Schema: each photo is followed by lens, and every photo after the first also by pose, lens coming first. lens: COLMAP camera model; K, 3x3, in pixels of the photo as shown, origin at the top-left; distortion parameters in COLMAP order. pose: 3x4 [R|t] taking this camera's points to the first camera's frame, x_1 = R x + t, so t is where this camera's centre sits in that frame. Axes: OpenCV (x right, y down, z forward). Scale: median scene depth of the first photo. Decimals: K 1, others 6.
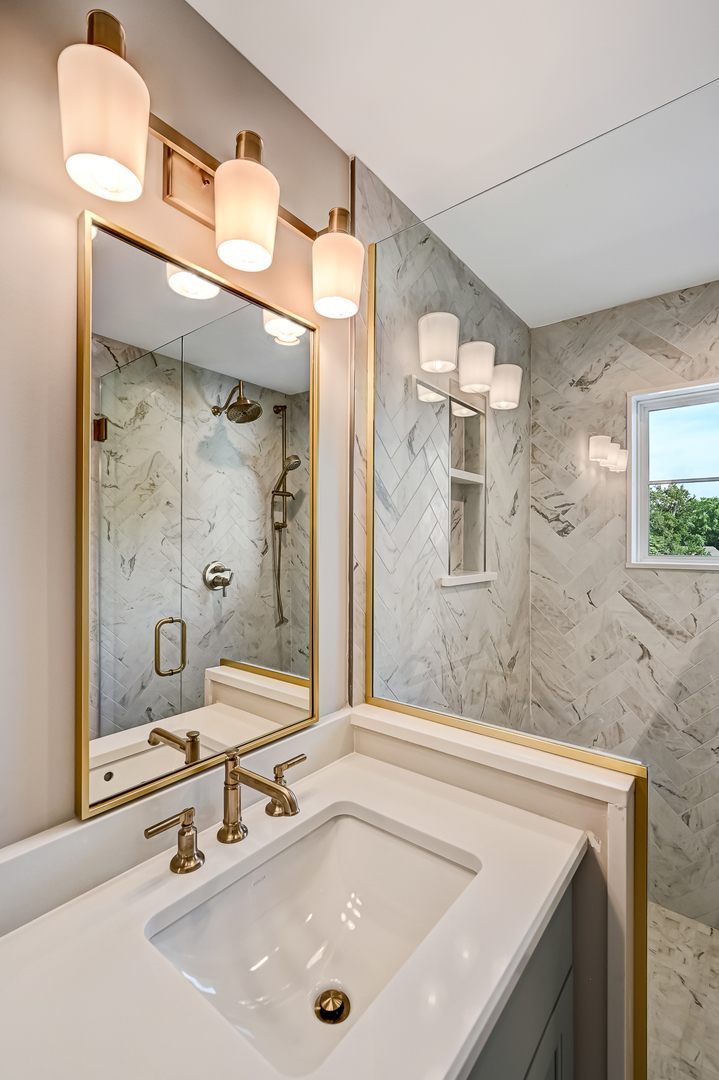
lens RADIAL K [[488.1, 0, 359.5], [0, 488.1, 540.0], [0, 0, 1]] dist [-0.001880, 0.000245]
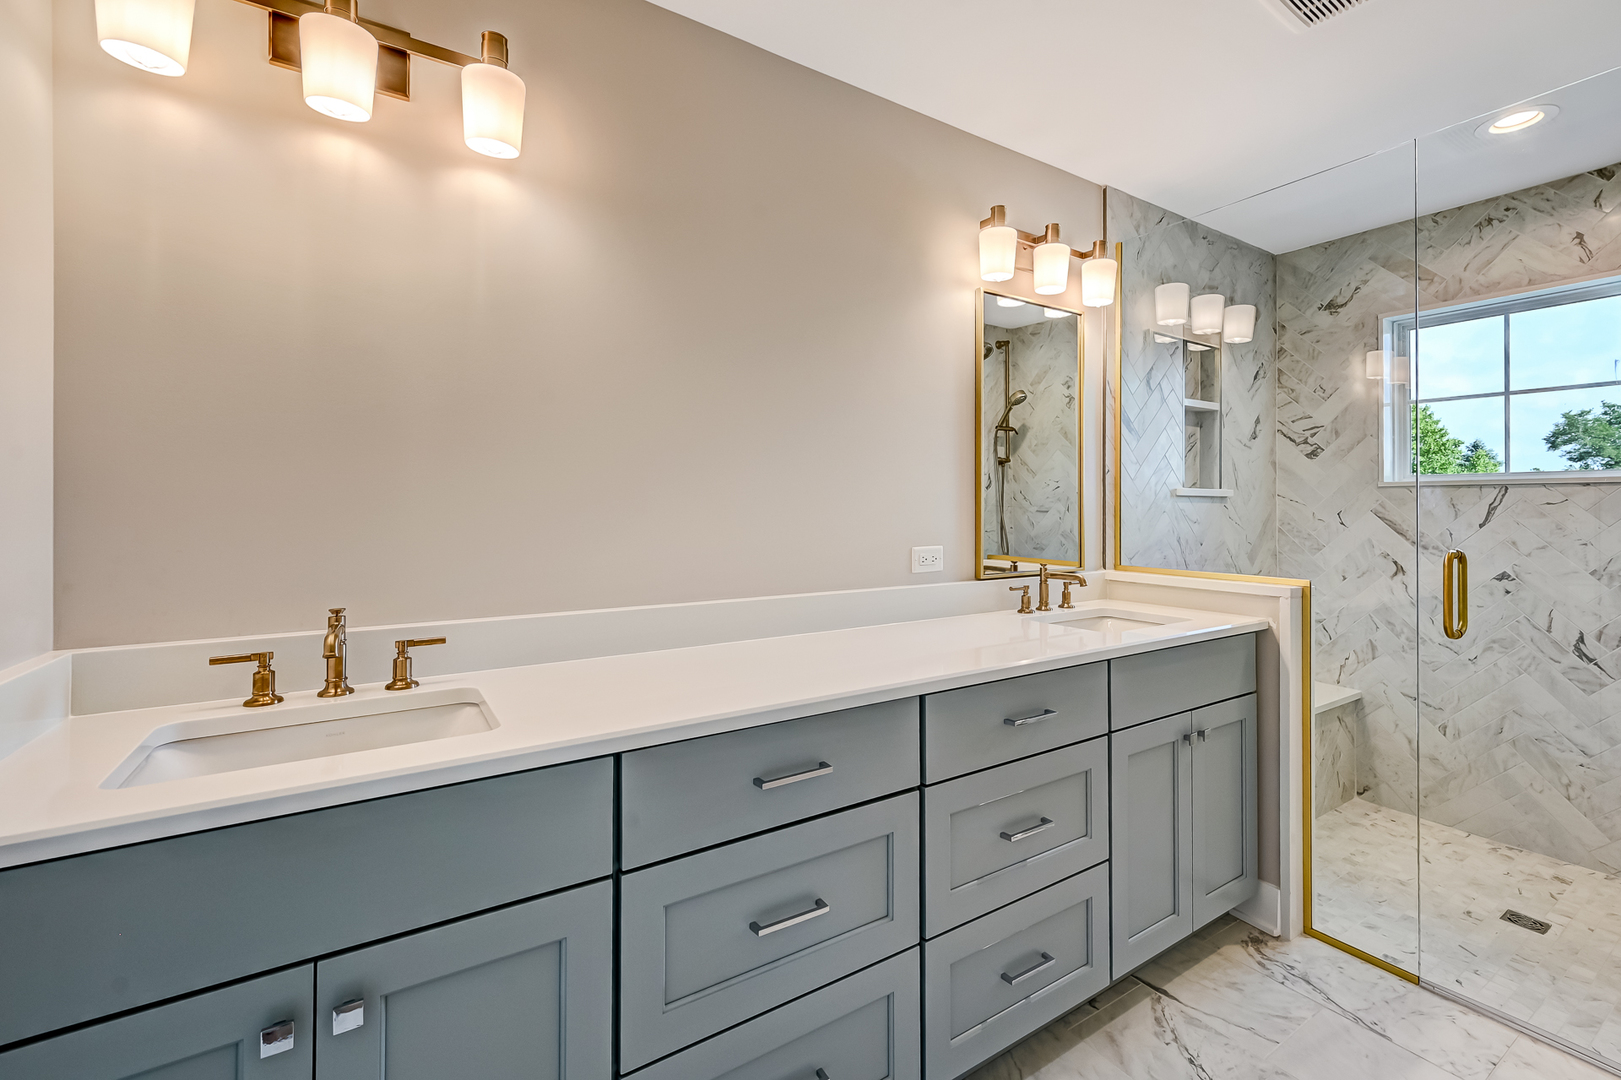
lens RADIAL K [[688.8, 0, 833.2], [0, 688.8, 500.2], [0, 0, 1]] dist [-0.001097, -0.000255]
pose [[0.950941, -0.002737, -0.309360, -0.094285], [0.002253, 0.999996, -0.001921, 0.087945], [0.309364, 0.001130, 0.950943, -0.739612]]
